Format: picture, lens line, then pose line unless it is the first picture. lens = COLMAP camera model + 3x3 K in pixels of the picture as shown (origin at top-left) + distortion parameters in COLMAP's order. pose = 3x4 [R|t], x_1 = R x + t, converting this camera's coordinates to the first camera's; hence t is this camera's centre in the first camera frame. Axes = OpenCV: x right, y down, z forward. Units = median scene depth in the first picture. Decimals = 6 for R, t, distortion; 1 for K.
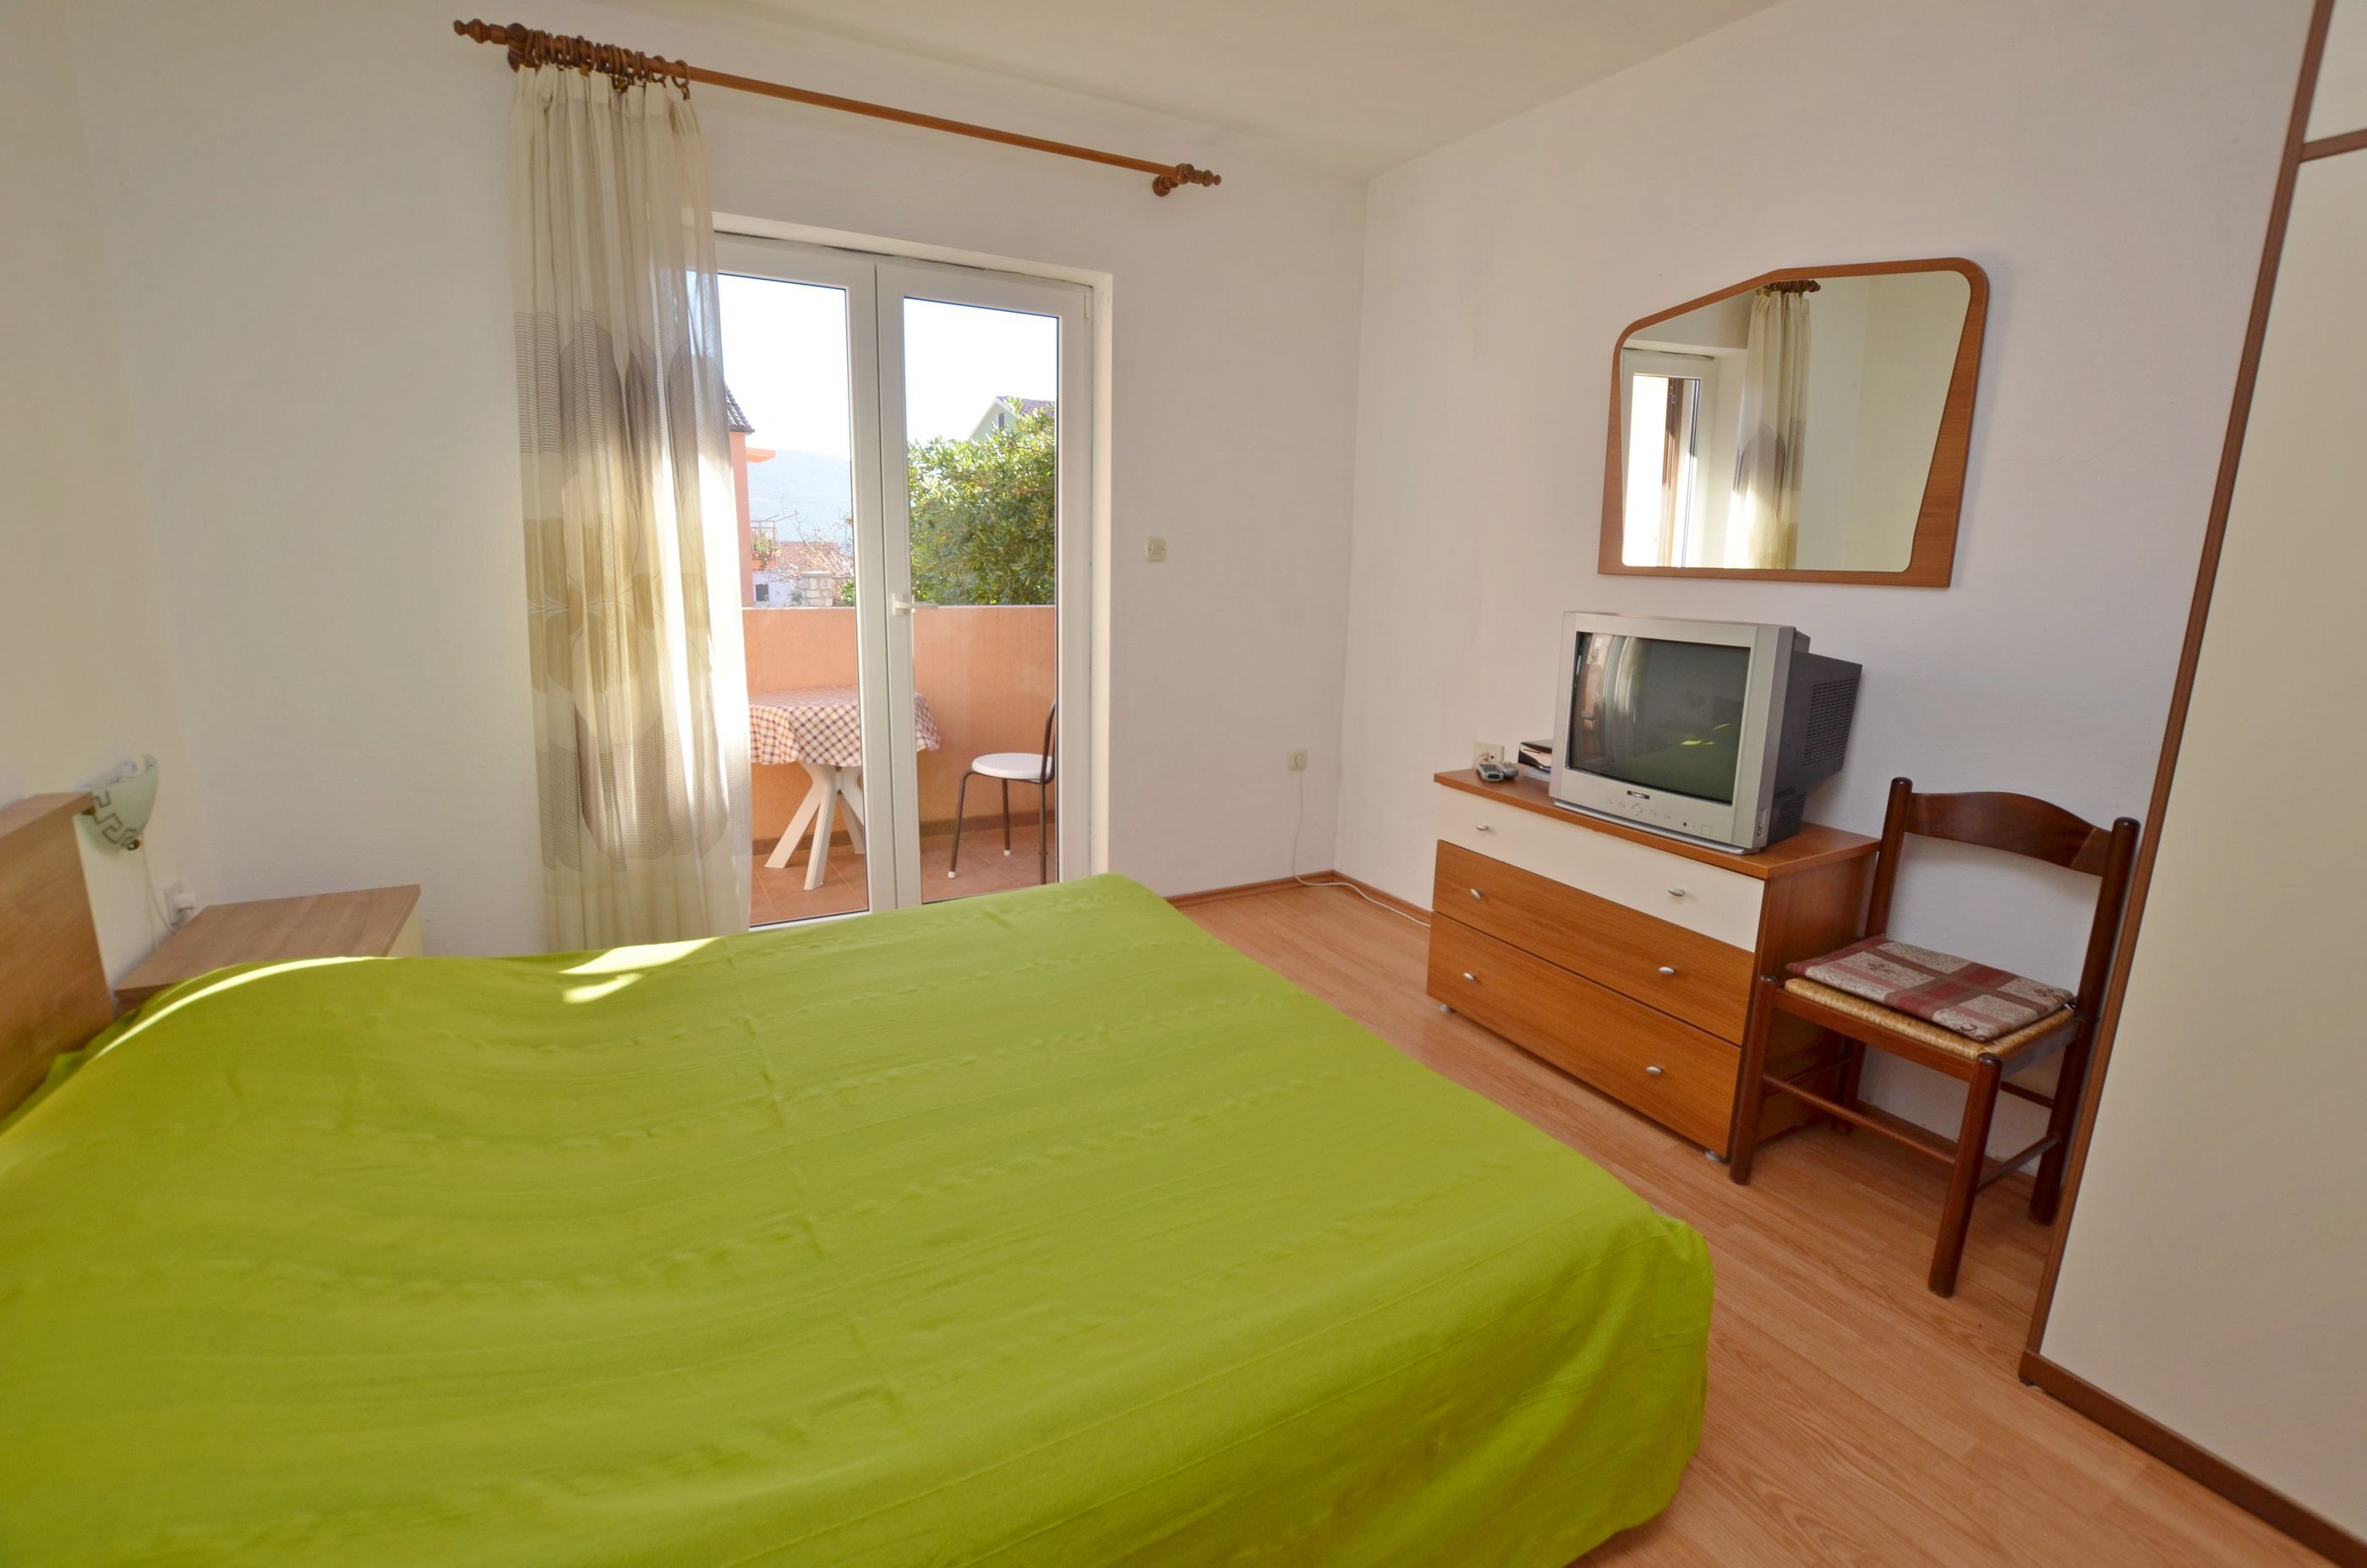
lens RADIAL K [[1043.9, 0, 1192.1], [0, 1043.9, 780.6], [0, 0, 1]] dist [-0.028207, 0.003614]
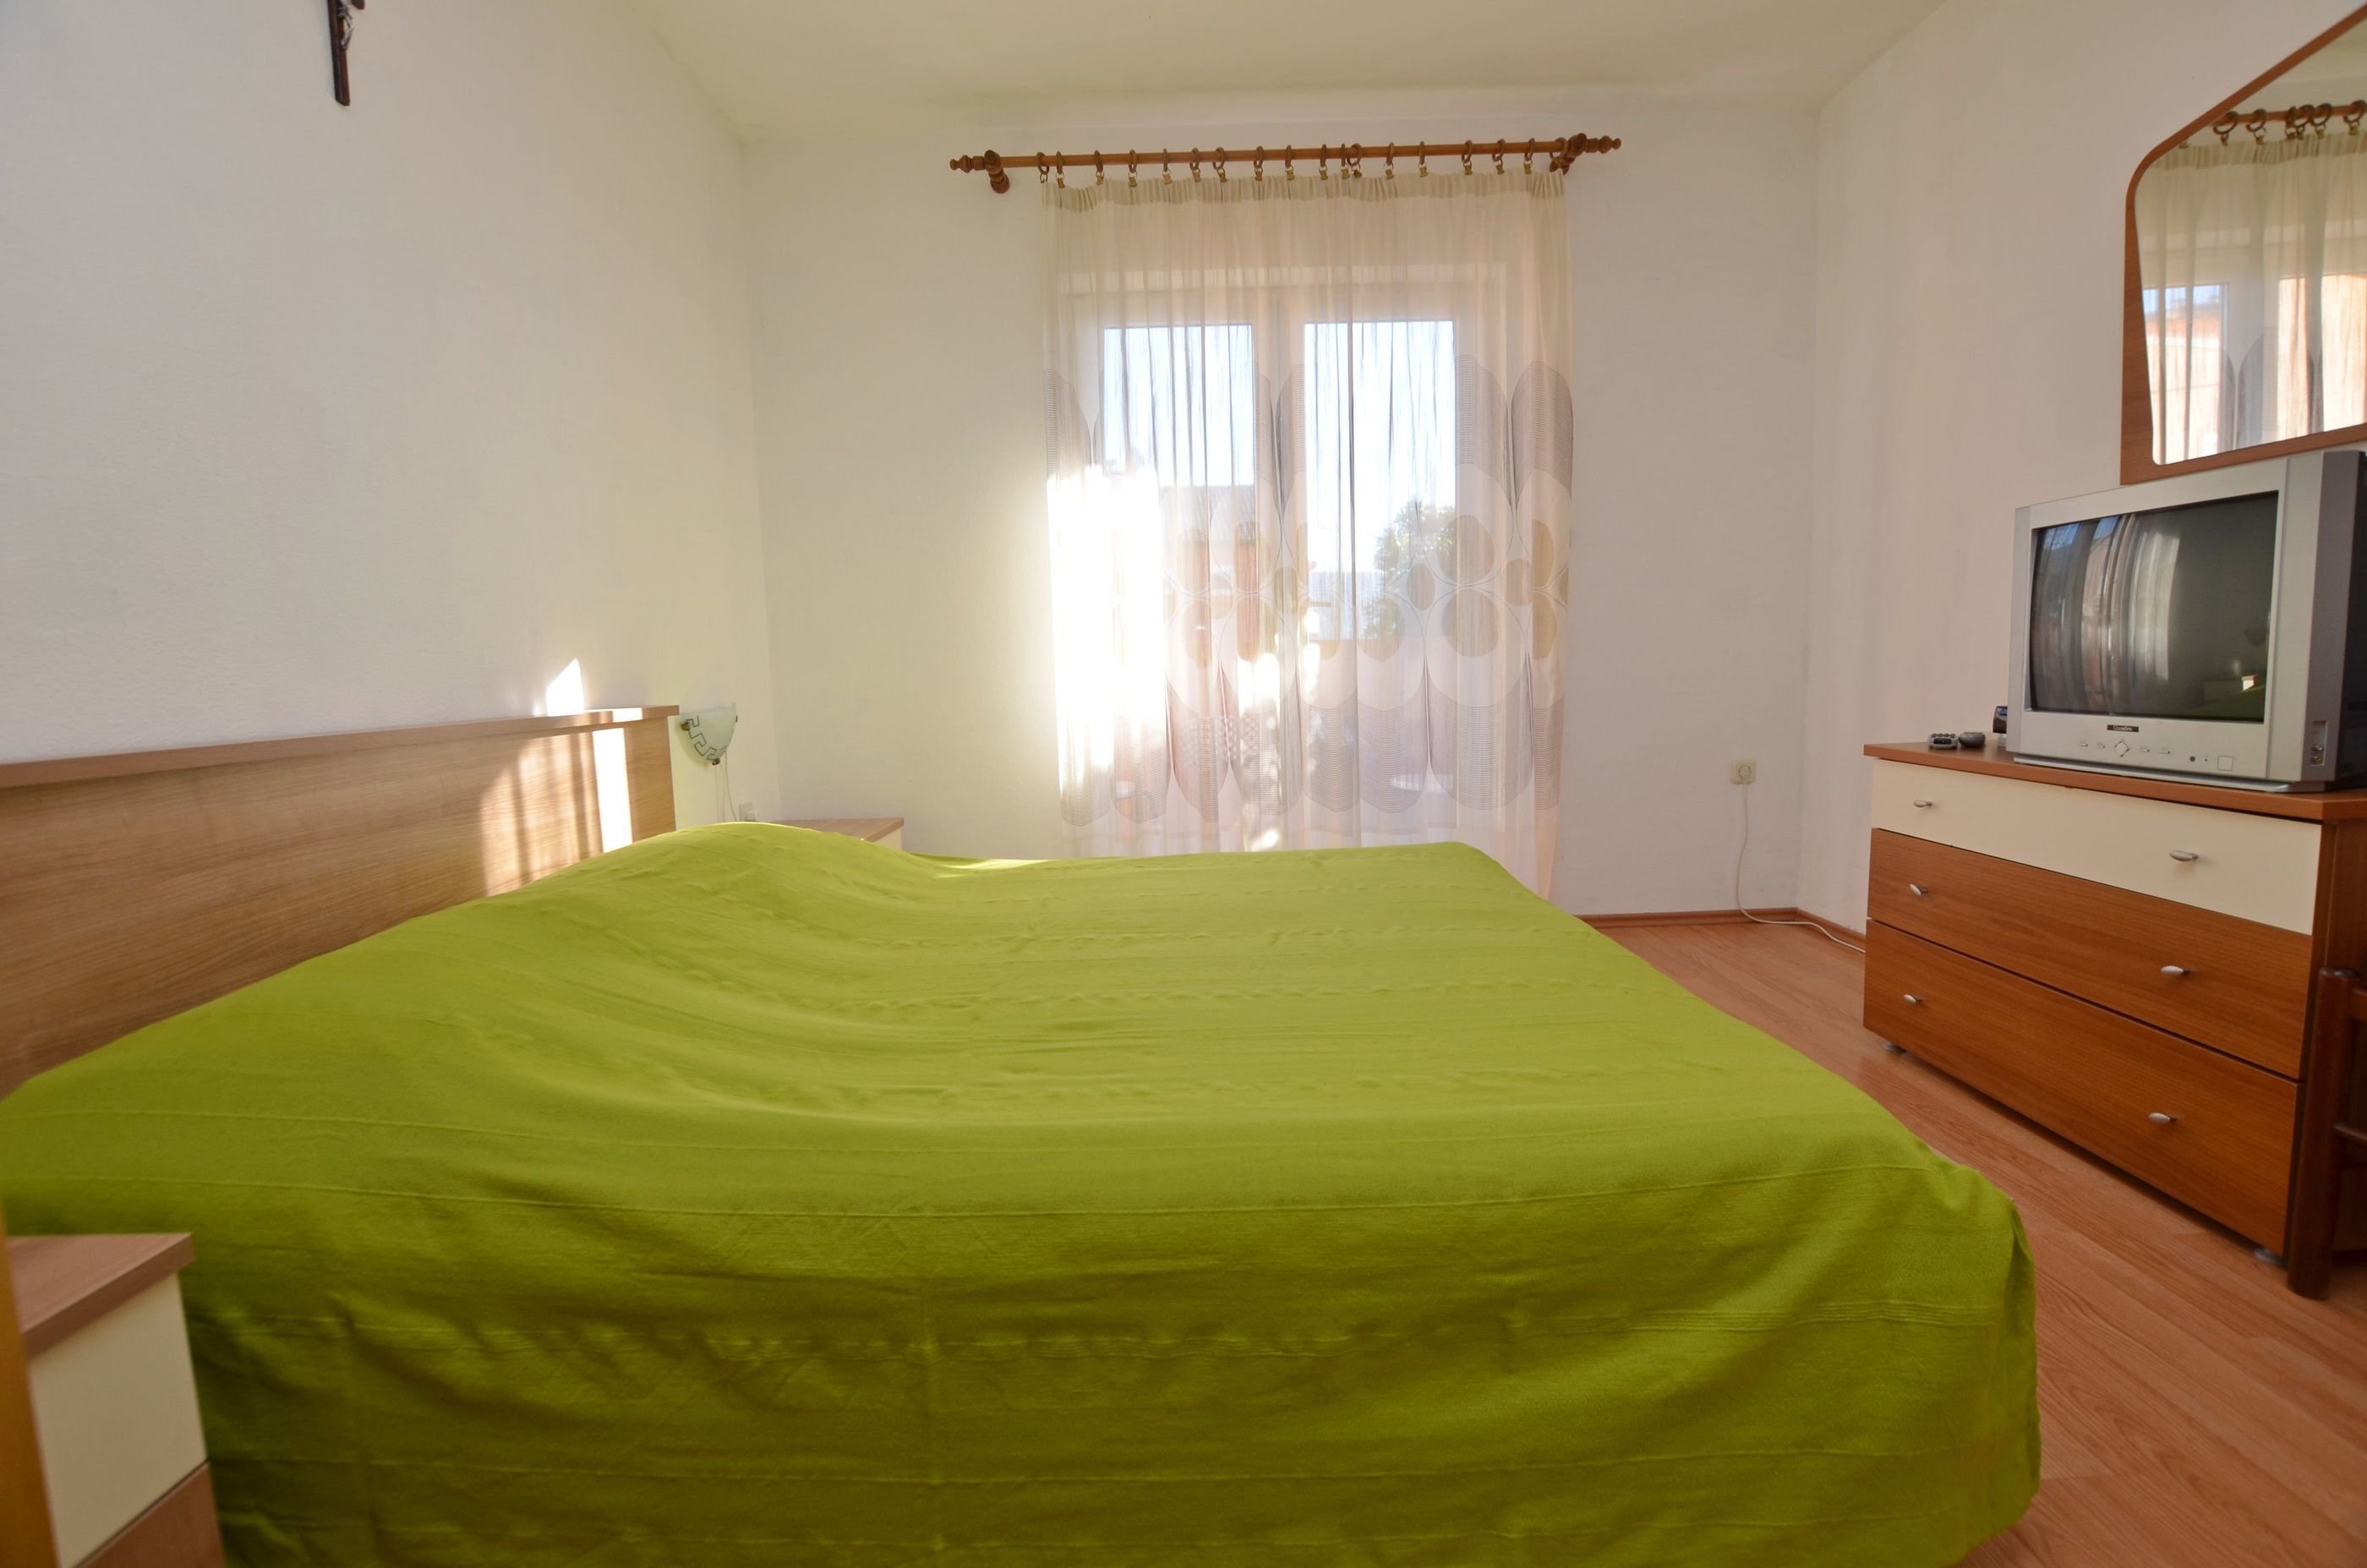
lens RADIAL K [[1043.9, 0, 1192.1], [0, 1043.9, 780.6], [0, 0, 1]] dist [-0.028207, 0.003614]
pose [[0.873675, 0.010987, -0.486386, 0.210422], [-0.060033, 0.994539, -0.085370, 0.154237], [0.482792, 0.103785, 0.869564, 0.060086]]
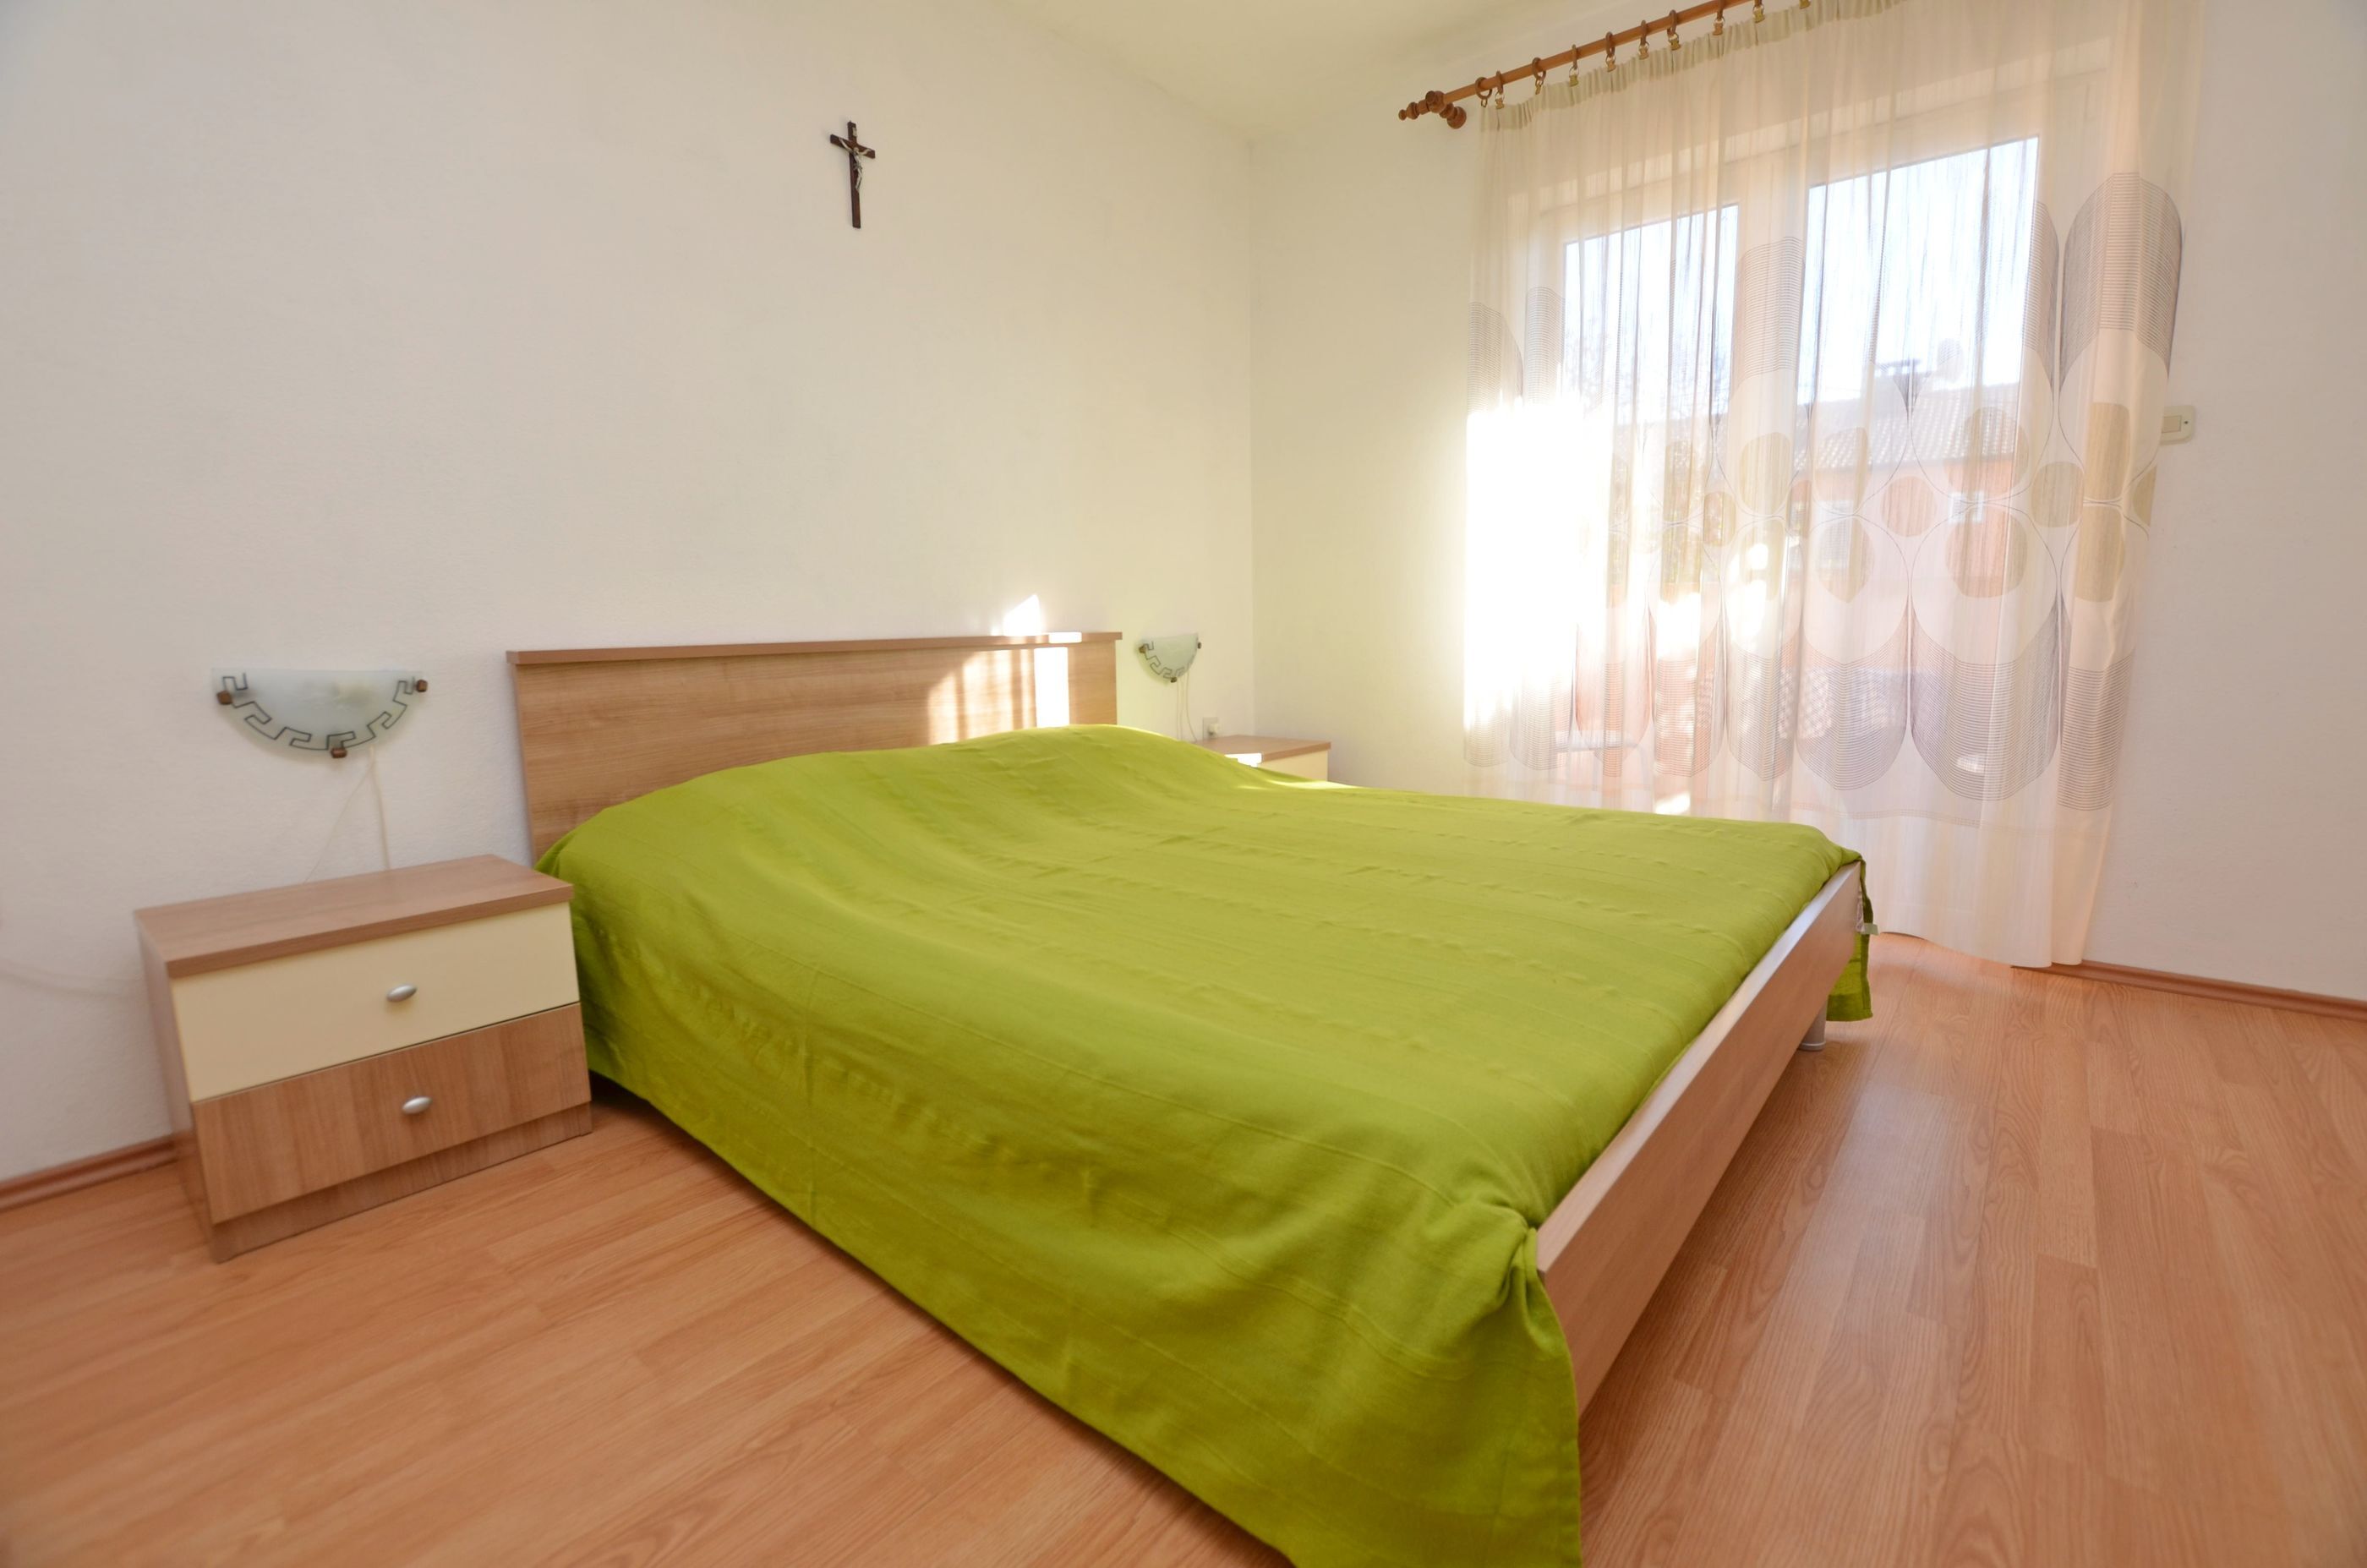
lens RADIAL K [[1043.9, 0, 1192.1], [0, 1043.9, 780.6], [0, 0, 1]] dist [-0.028207, 0.003614]
pose [[0.353307, 0.117662, -0.928079, 0.565157], [-0.178426, 0.982323, 0.056615, 0.111785], [0.918335, 0.145591, 0.368055, 0.354503]]
